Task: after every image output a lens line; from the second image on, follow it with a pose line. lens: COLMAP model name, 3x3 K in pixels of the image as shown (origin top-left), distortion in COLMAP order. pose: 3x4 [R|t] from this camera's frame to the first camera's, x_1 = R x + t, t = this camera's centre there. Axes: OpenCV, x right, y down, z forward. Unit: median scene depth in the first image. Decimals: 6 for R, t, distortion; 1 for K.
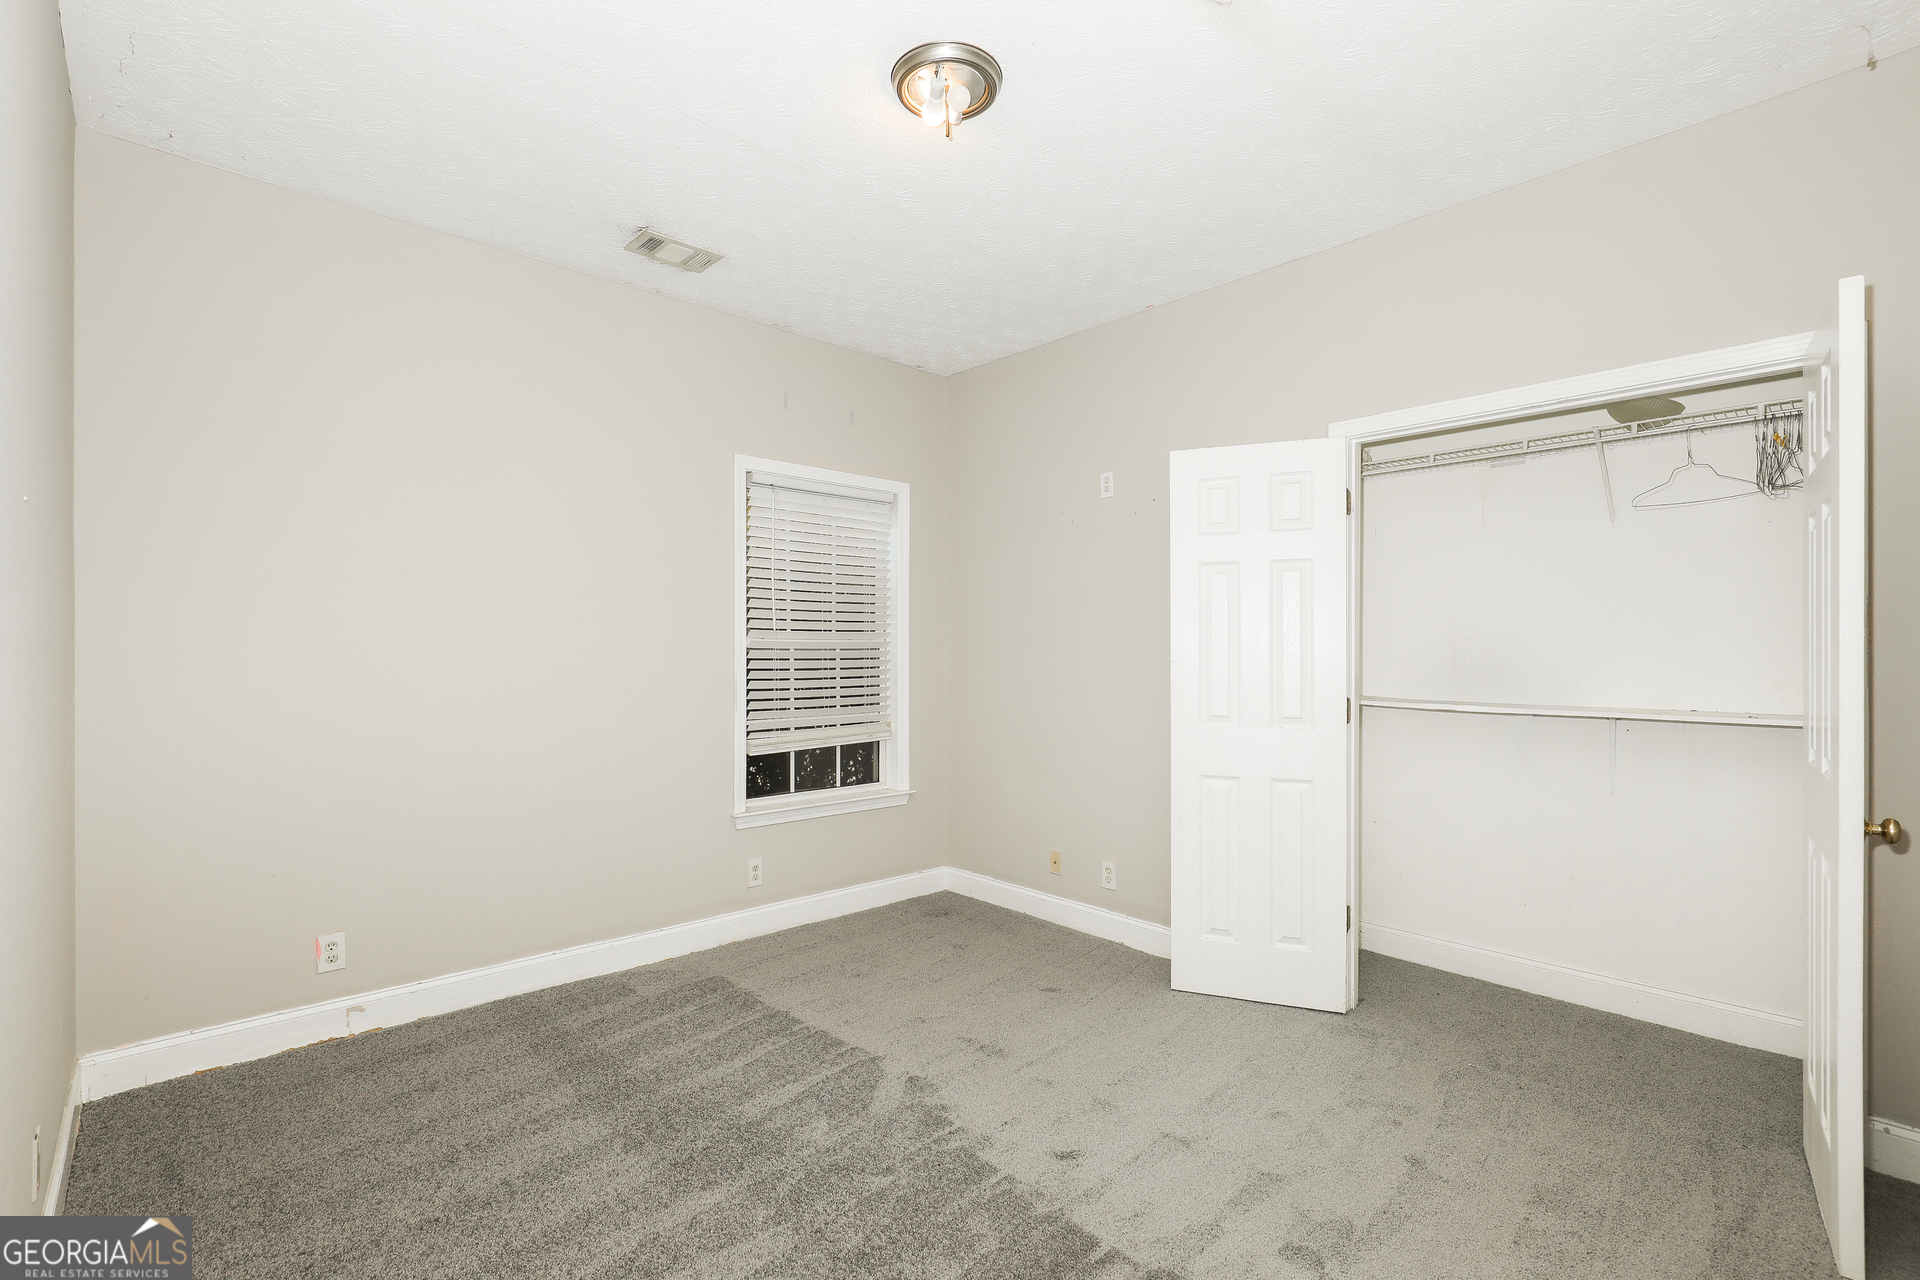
lens RADIAL K [[897.8, 0, 960.0], [0, 897.8, 640.0], [0, 0, 1]] dist [-0.001193, 0.000098]
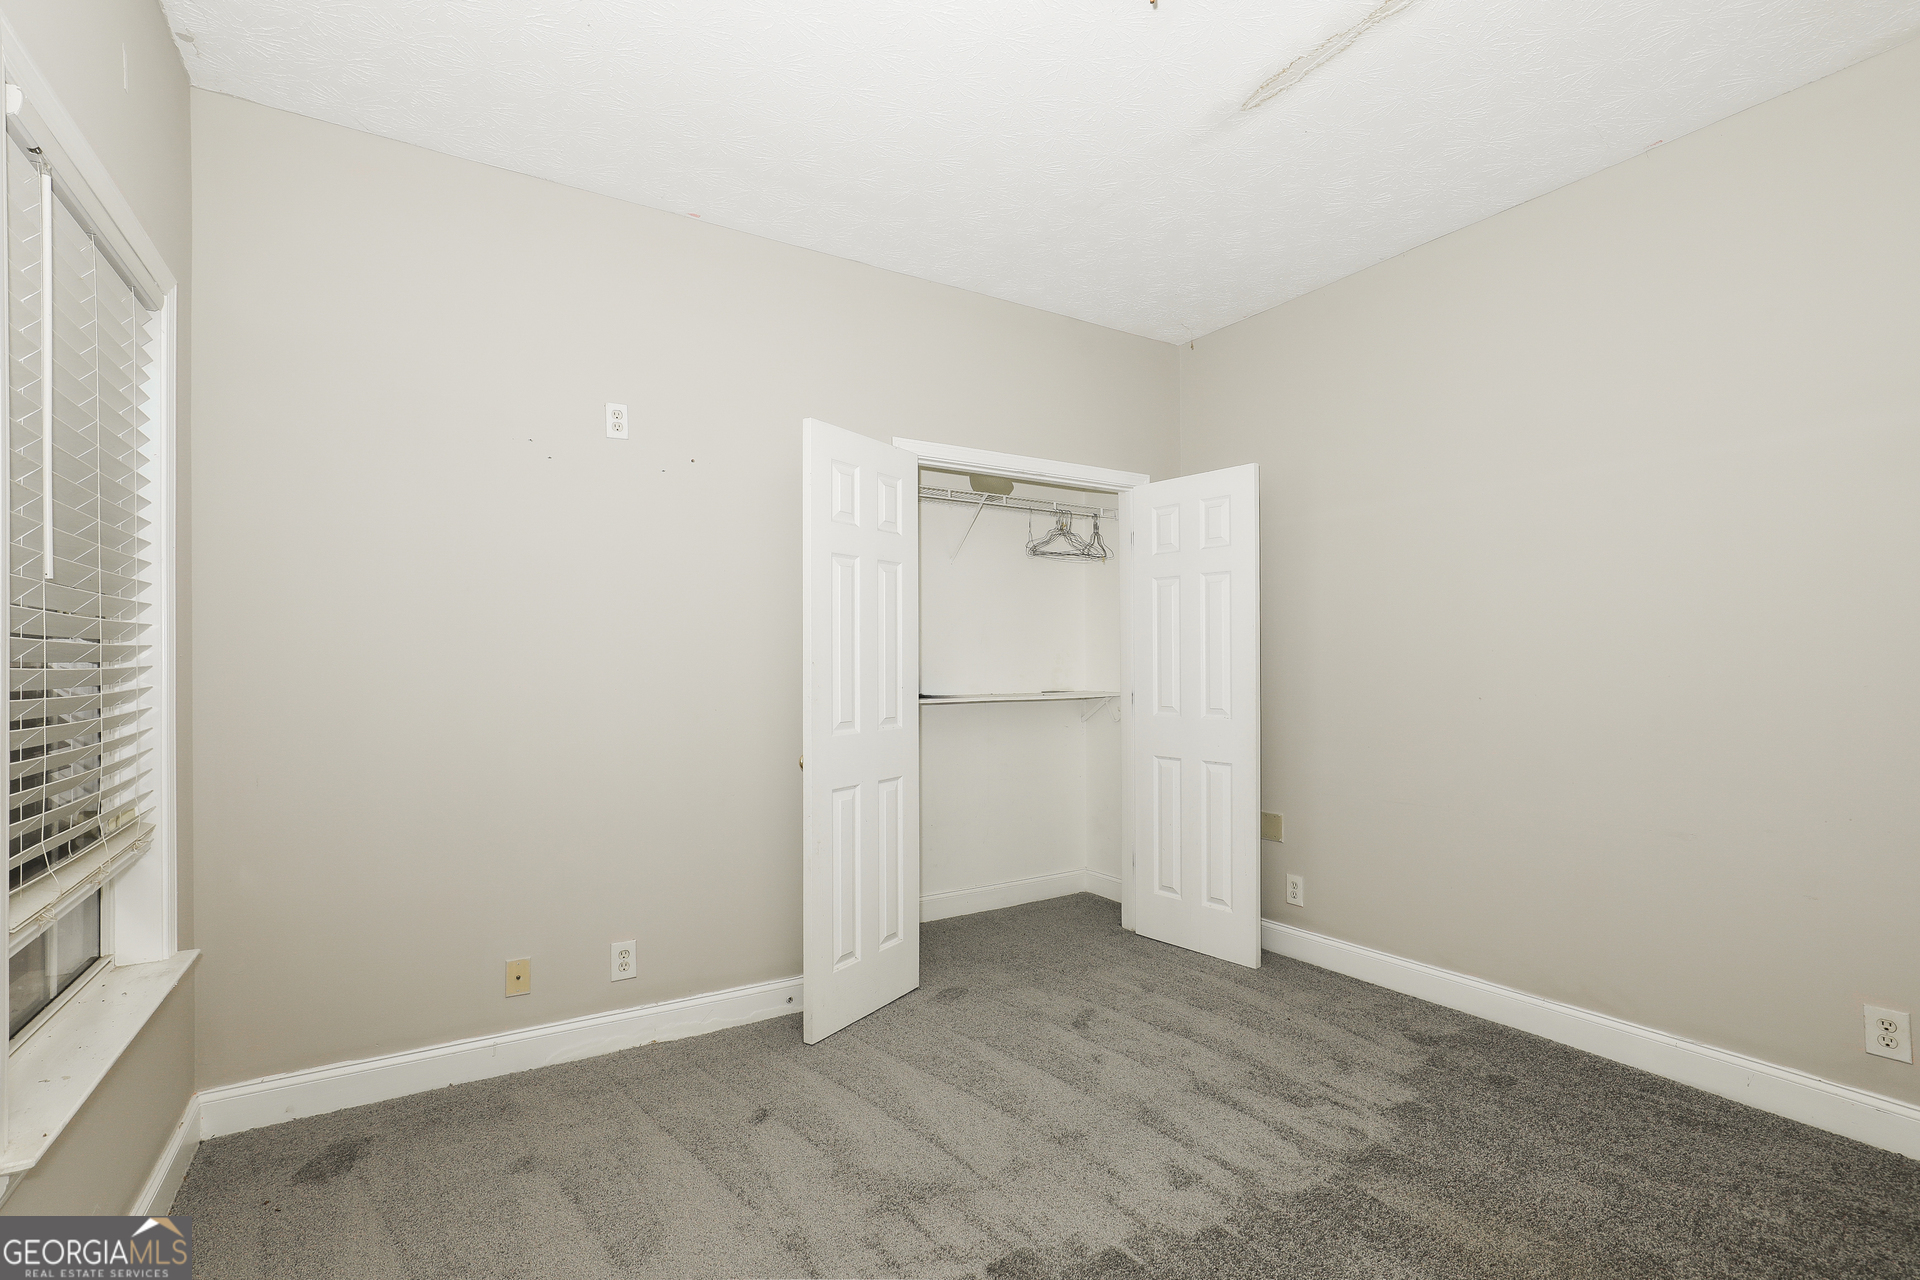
lens RADIAL K [[867.4, 0, 954.5], [0, 867.4, 658.2], [0, 0, 1]] dist [-0.000576, 0.000086]
pose [[0.190551, 0.004202, 0.981668, -0.550564], [-0.007760, 0.999966, -0.002774, 0.020770], [-0.981647, -0.007089, 0.190577, 0.706201]]
